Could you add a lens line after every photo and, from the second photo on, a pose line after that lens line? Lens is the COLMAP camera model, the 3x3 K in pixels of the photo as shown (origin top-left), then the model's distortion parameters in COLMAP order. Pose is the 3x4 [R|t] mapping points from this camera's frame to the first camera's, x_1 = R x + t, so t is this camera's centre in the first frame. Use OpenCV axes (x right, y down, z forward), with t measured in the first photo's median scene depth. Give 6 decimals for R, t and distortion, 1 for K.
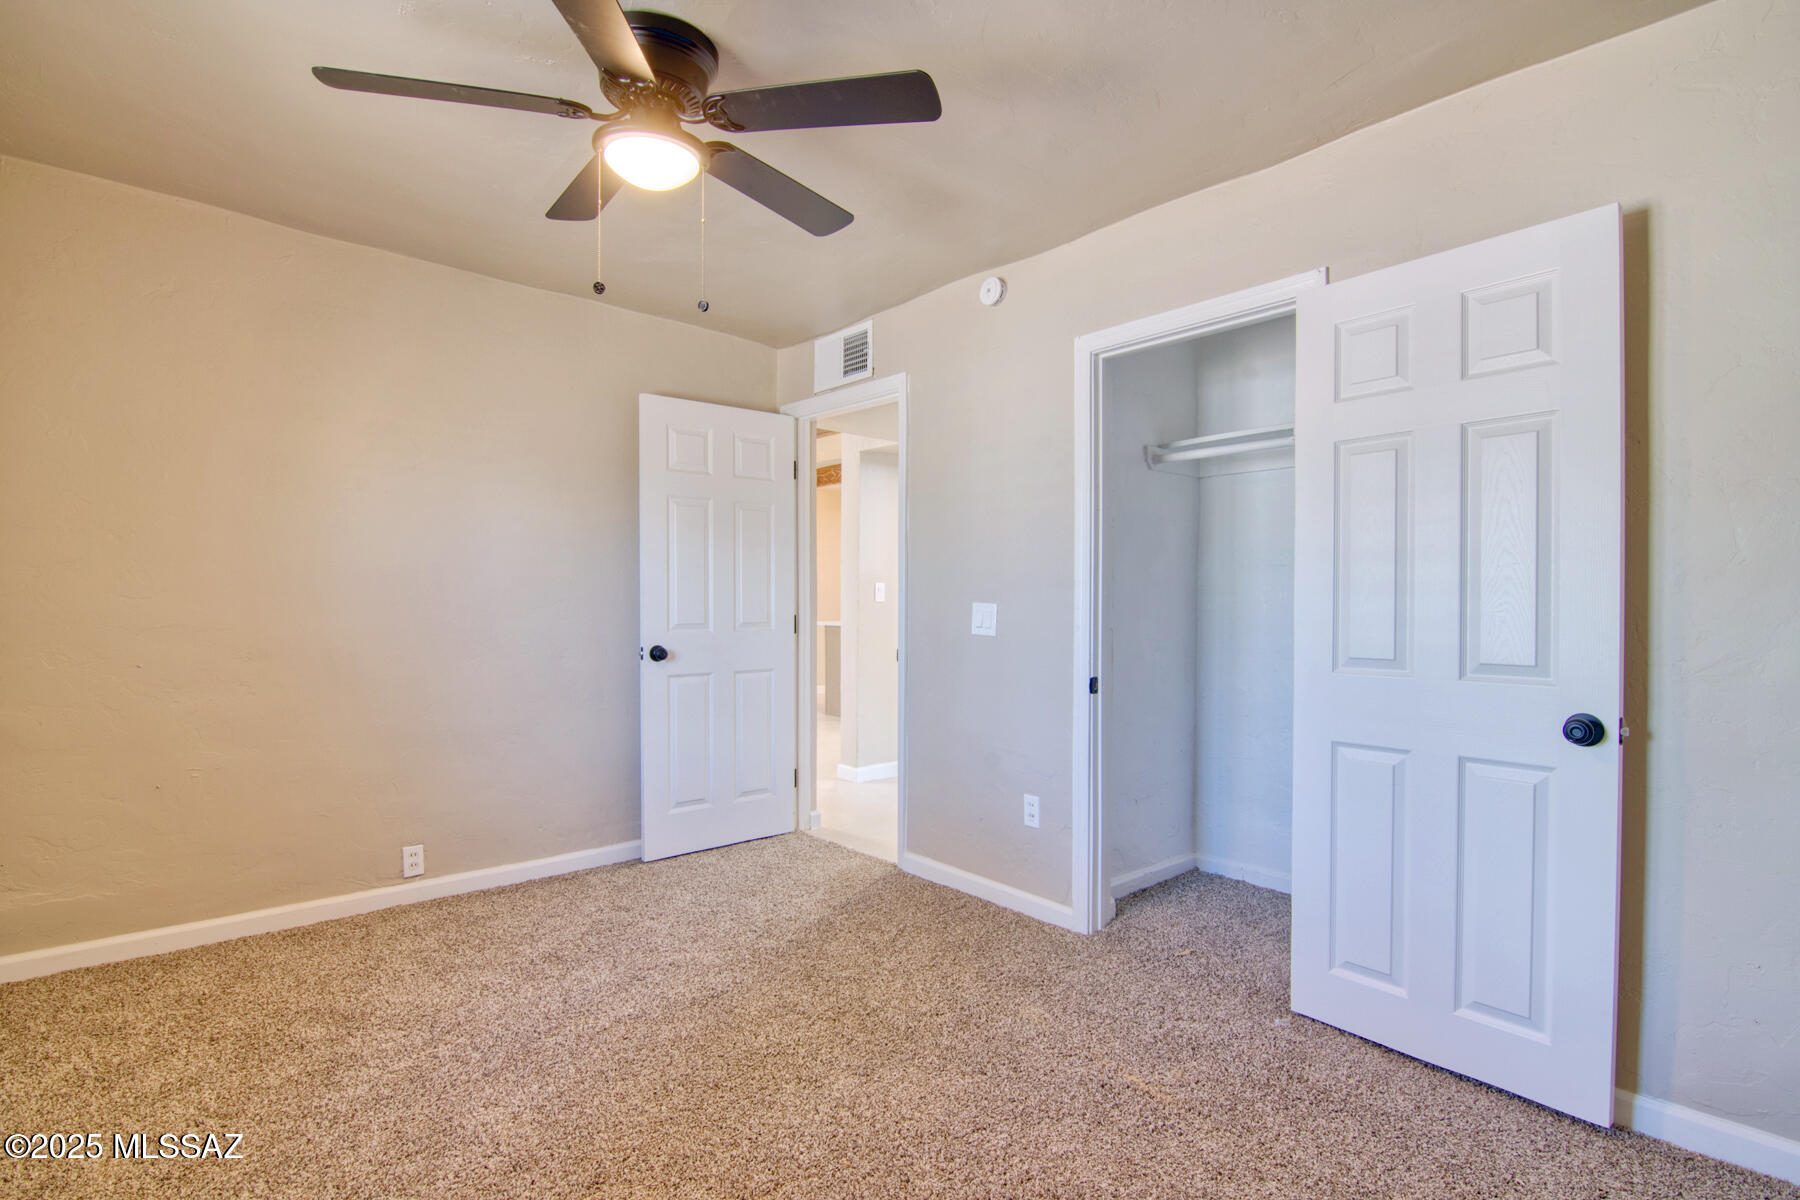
lens RADIAL K [[866.1, 0, 897.7], [0, 866.1, 609.7], [0, 0, 1]] dist [-0.001602, -0.013256]
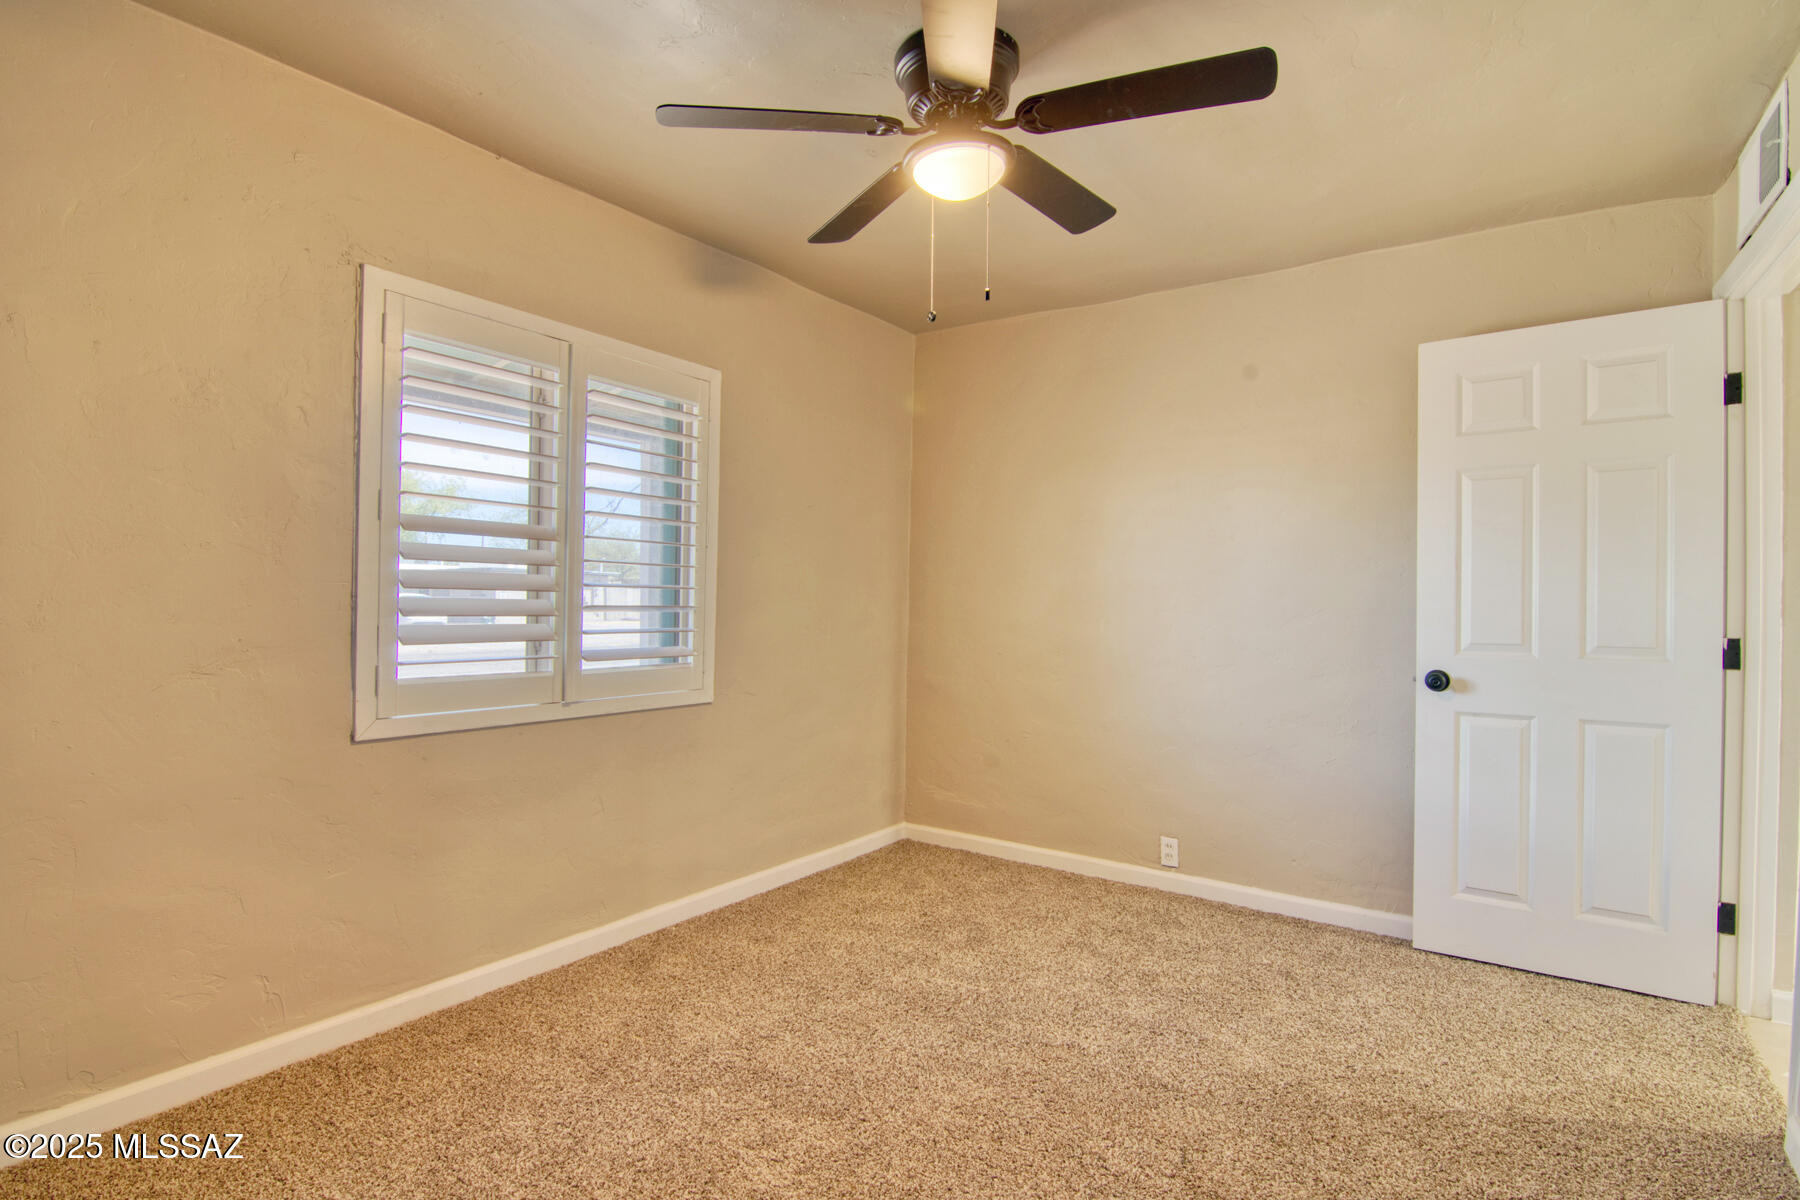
lens RADIAL K [[866.1, 0, 897.7], [0, 866.1, 609.7], [0, 0, 1]] dist [-0.001602, -0.013256]
pose [[0.223198, 0.005586, -0.974757, 0.378582], [-0.016640, 0.999860, 0.001919, -0.005496], [0.974631, 0.015792, 0.223259, 0.395001]]
